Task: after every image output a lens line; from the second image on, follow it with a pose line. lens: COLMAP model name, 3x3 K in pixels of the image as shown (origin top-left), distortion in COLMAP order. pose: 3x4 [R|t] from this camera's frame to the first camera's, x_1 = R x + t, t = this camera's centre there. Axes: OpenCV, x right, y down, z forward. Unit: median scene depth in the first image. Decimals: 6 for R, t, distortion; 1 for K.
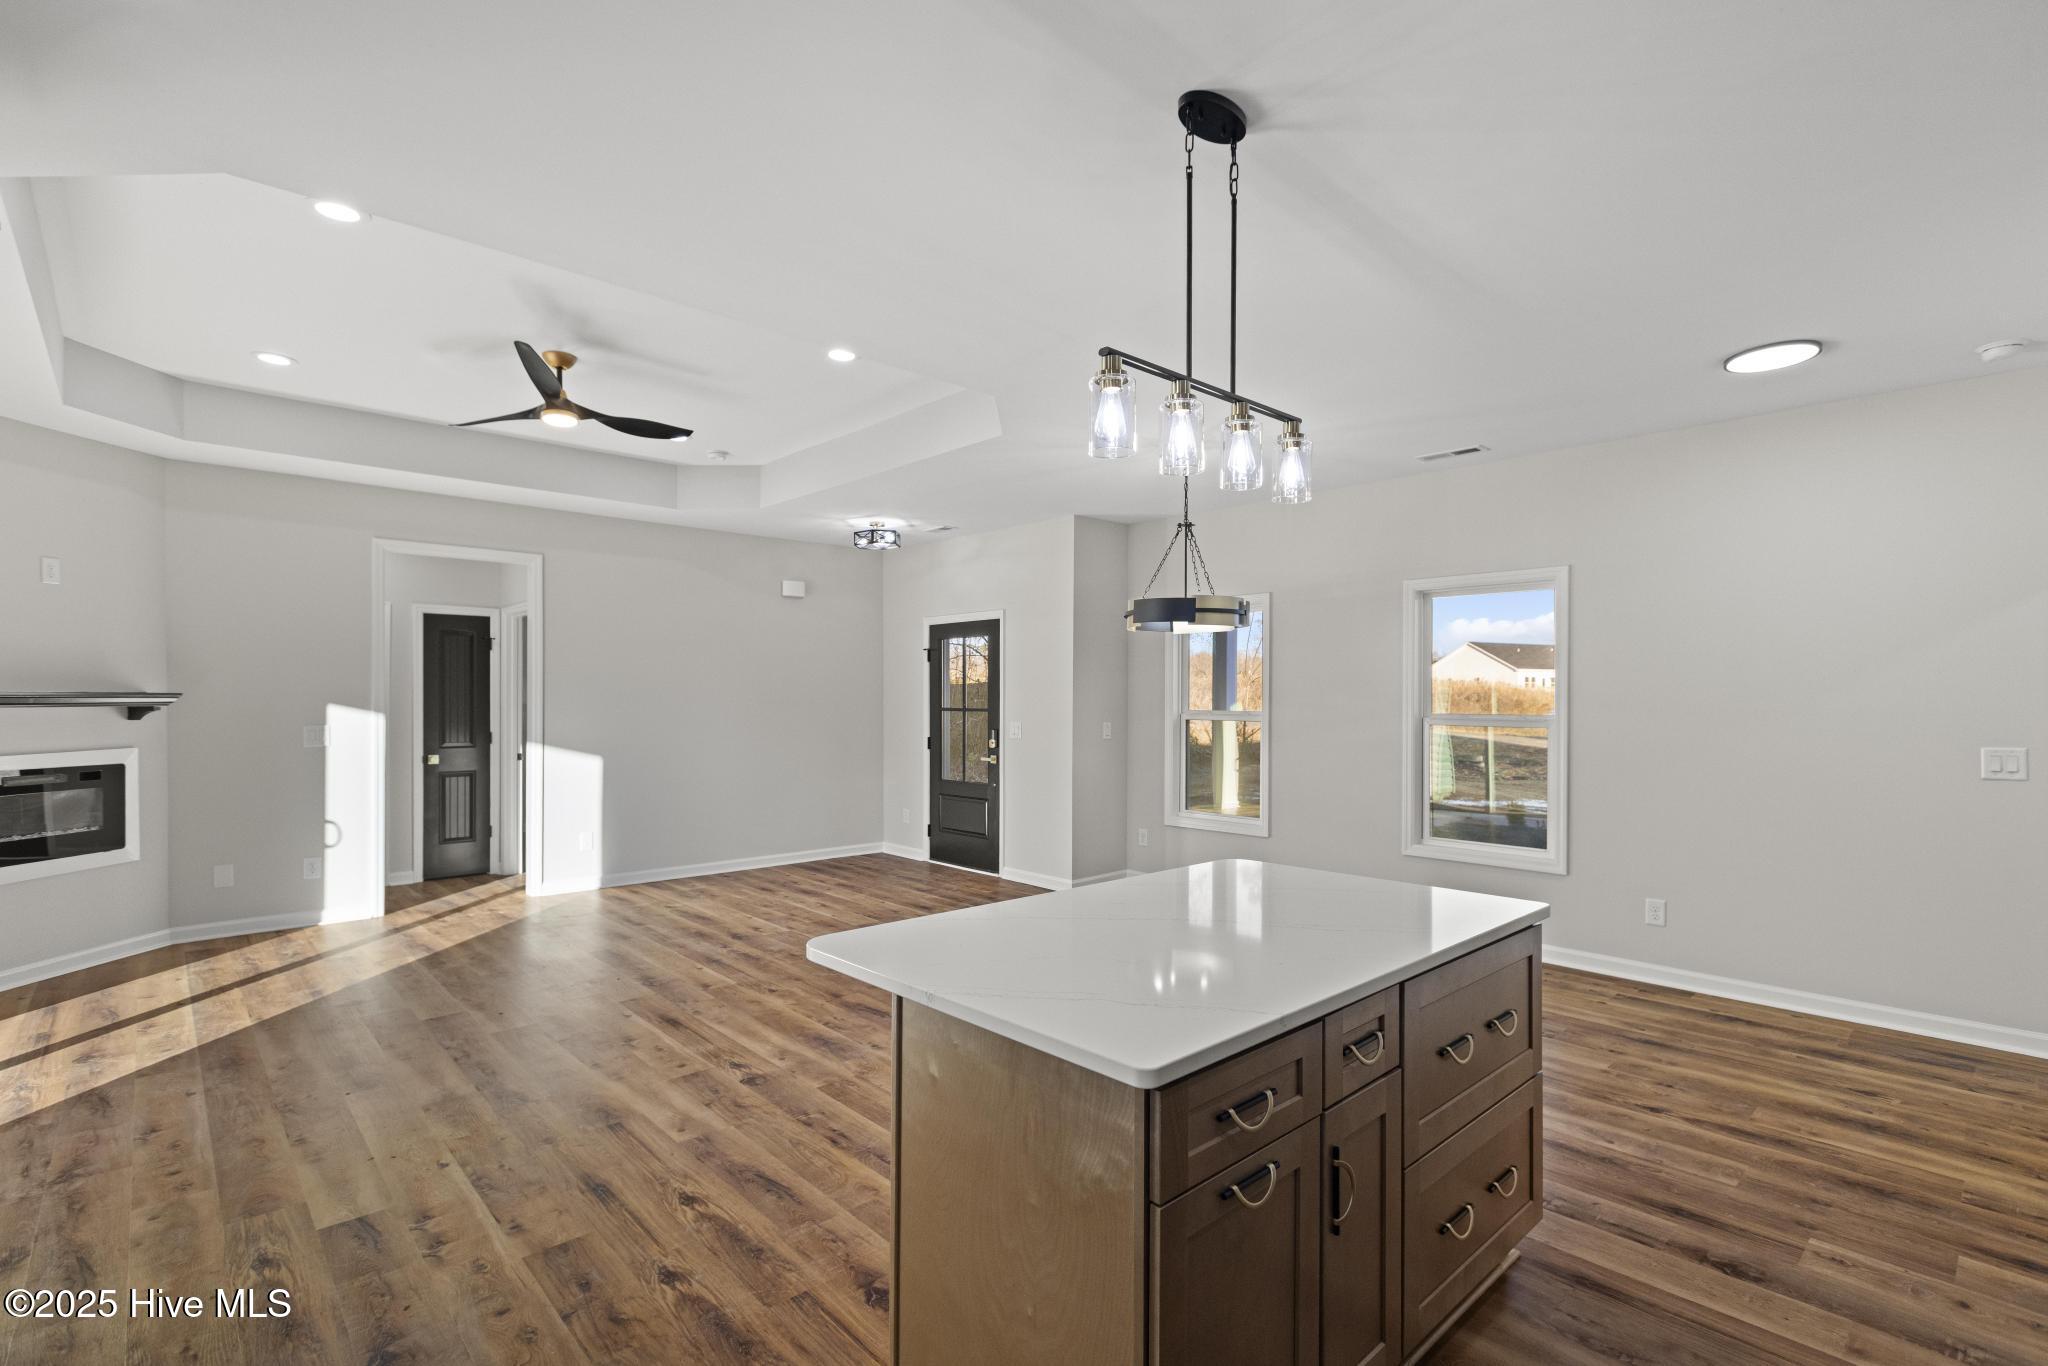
lens RADIAL K [[948.3, 0, 1021.9], [0, 948.3, 700.6], [0, 0, 1]] dist [0.006488, 0.000117]
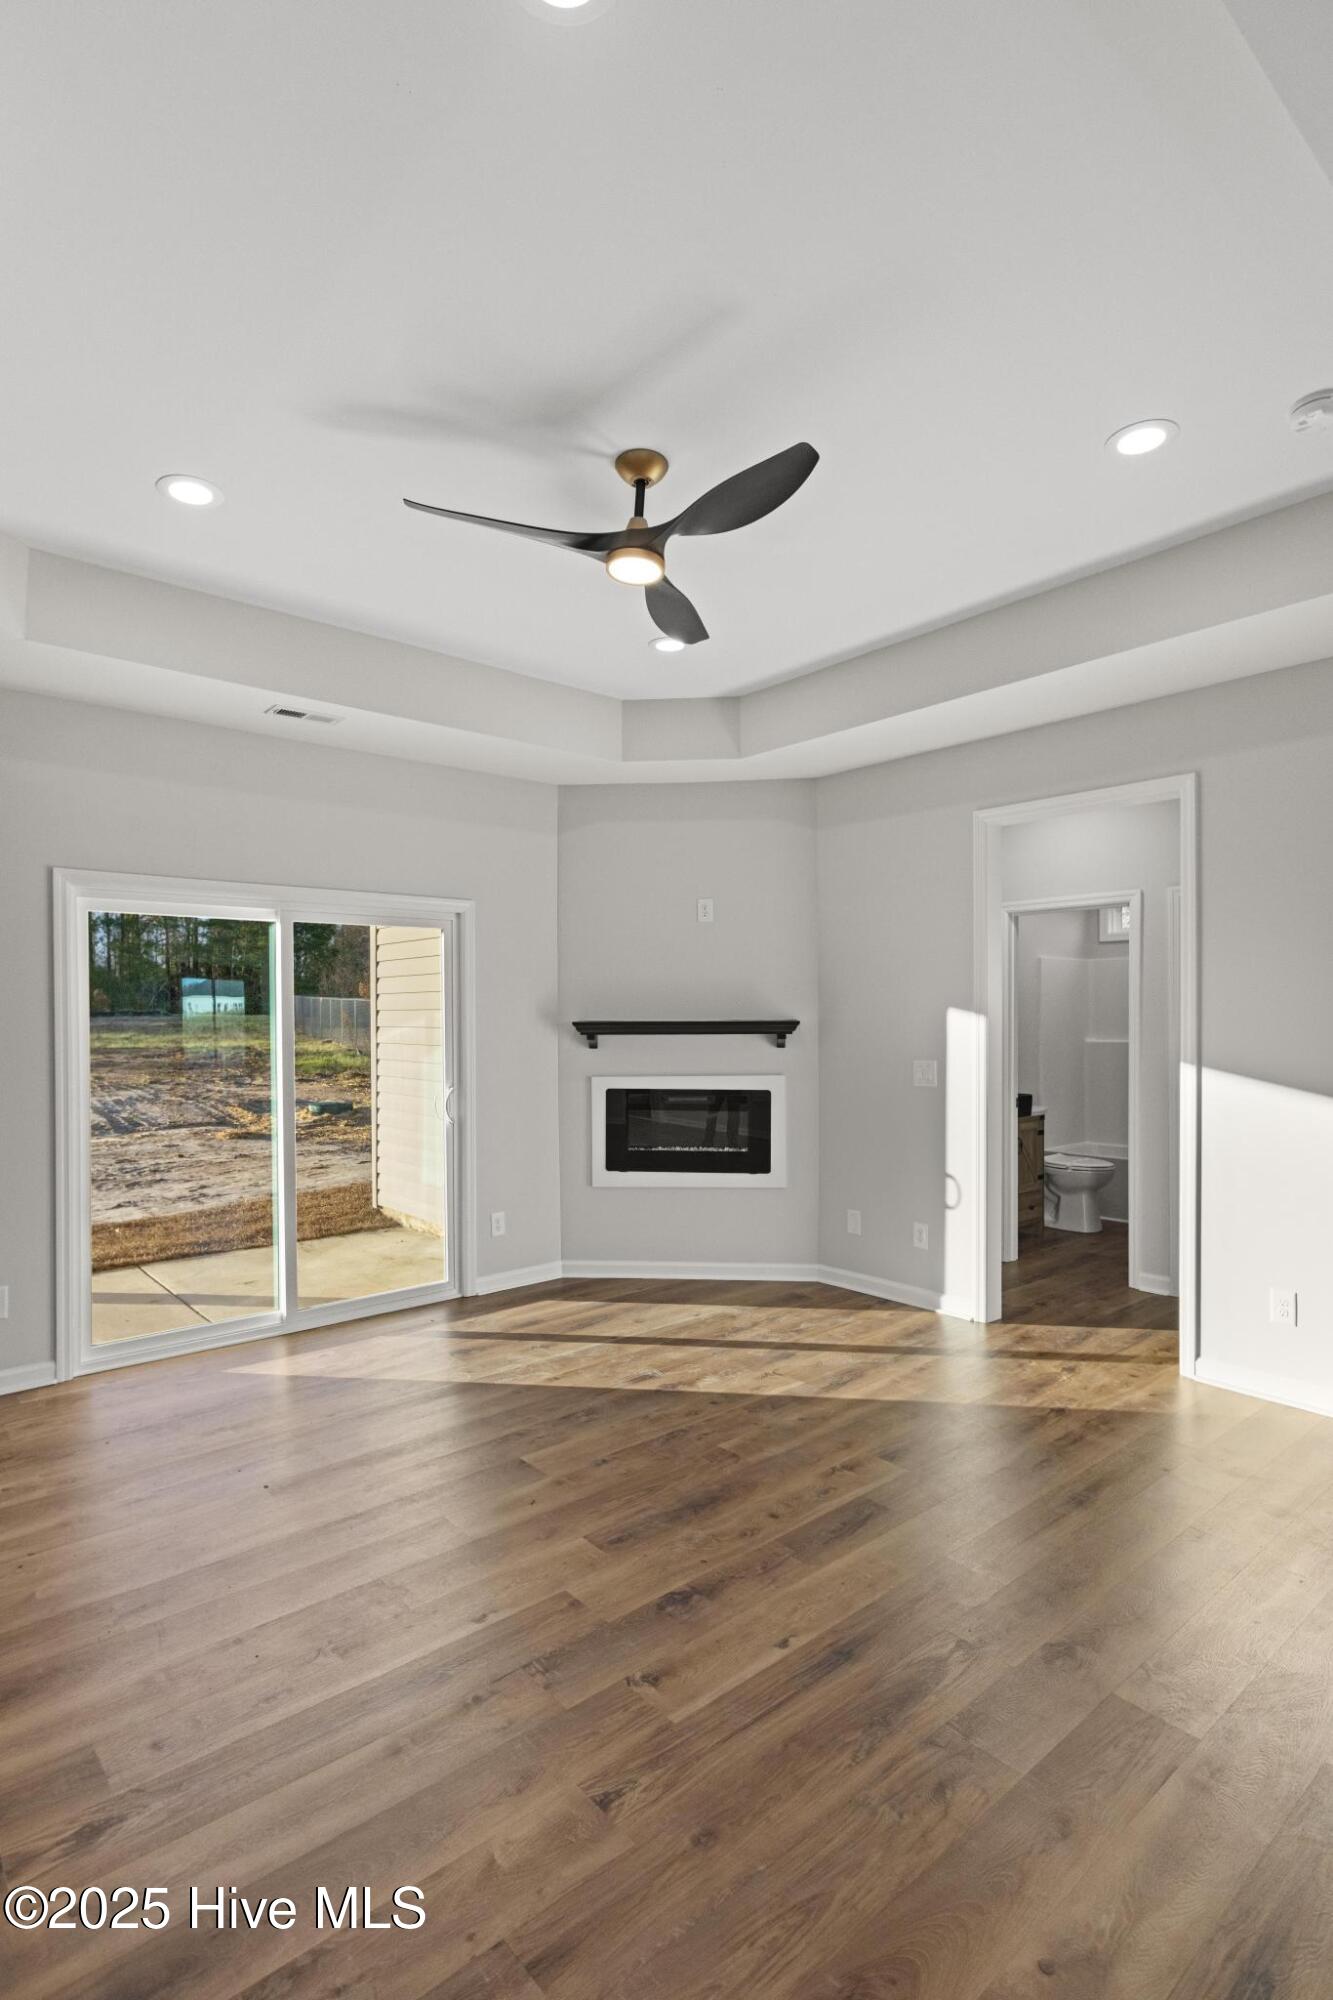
lens RADIAL K [[990.7, 0, 651.6], [0, 990.7, 1027.6], [0, 0, 1]] dist [-0.002251, -0.000194]
pose [[-0.042450, 0.010785, -0.999040, 0.120735], [0.000909, 0.999942, 0.010756, -0.012411], [0.999098, -0.000452, -0.042458, 0.916465]]
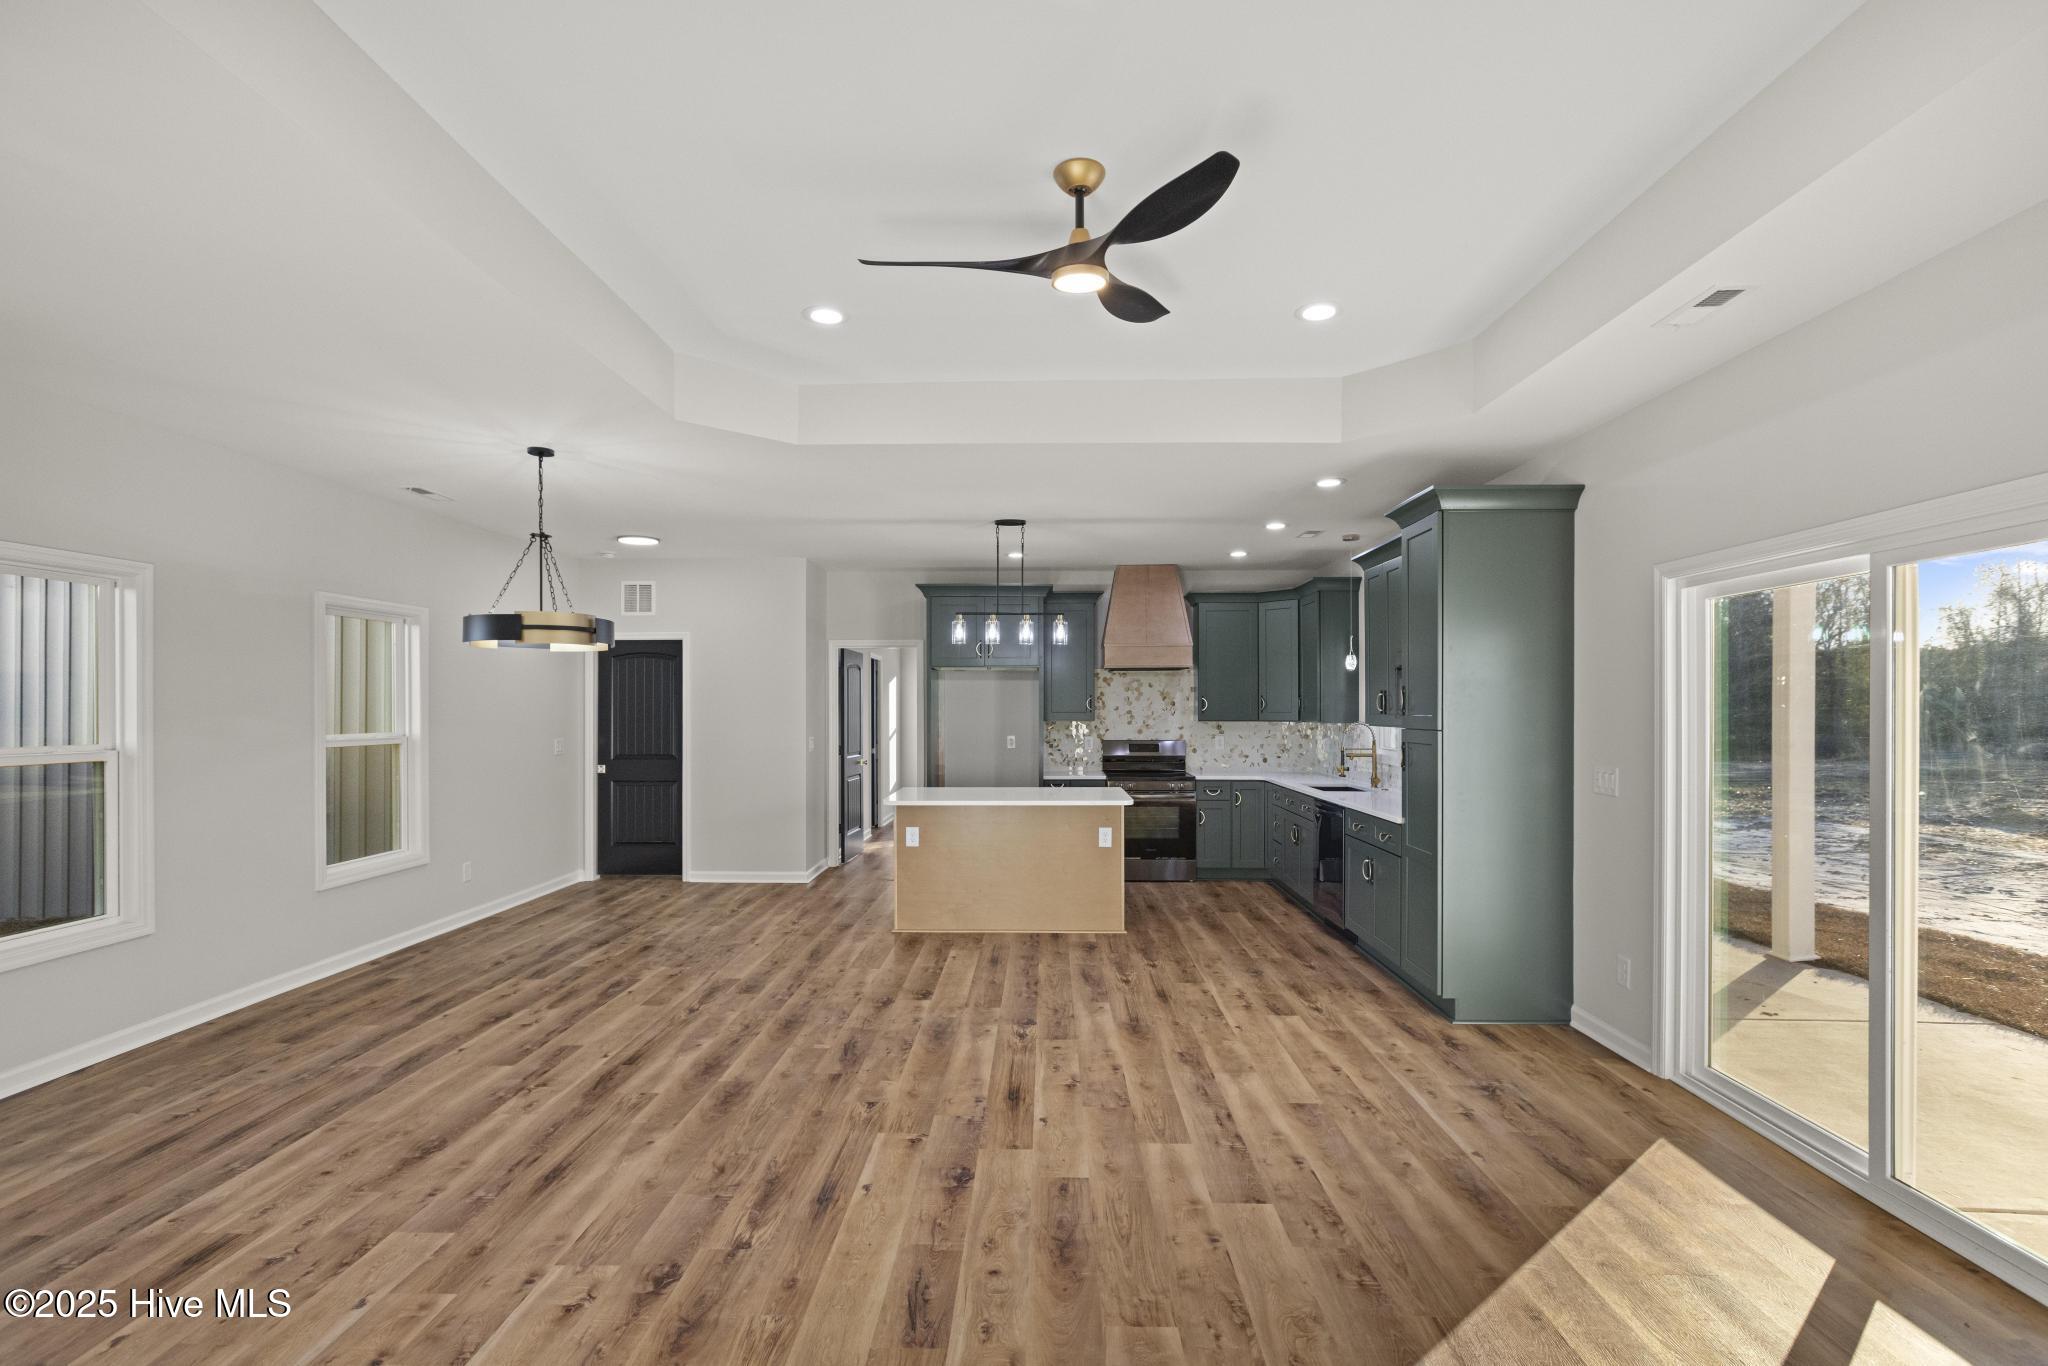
lens RADIAL K [[921.7, 0, 1025.9], [0, 921.7, 706.6], [0, 0, 1]] dist [0.000992, 0.000087]
pose [[-0.721819, -0.002059, 0.692078, -0.774443], [0.000270, 0.999995, 0.003256, -0.019645], [-0.692081, 0.002537, -0.721815, 1.288454]]
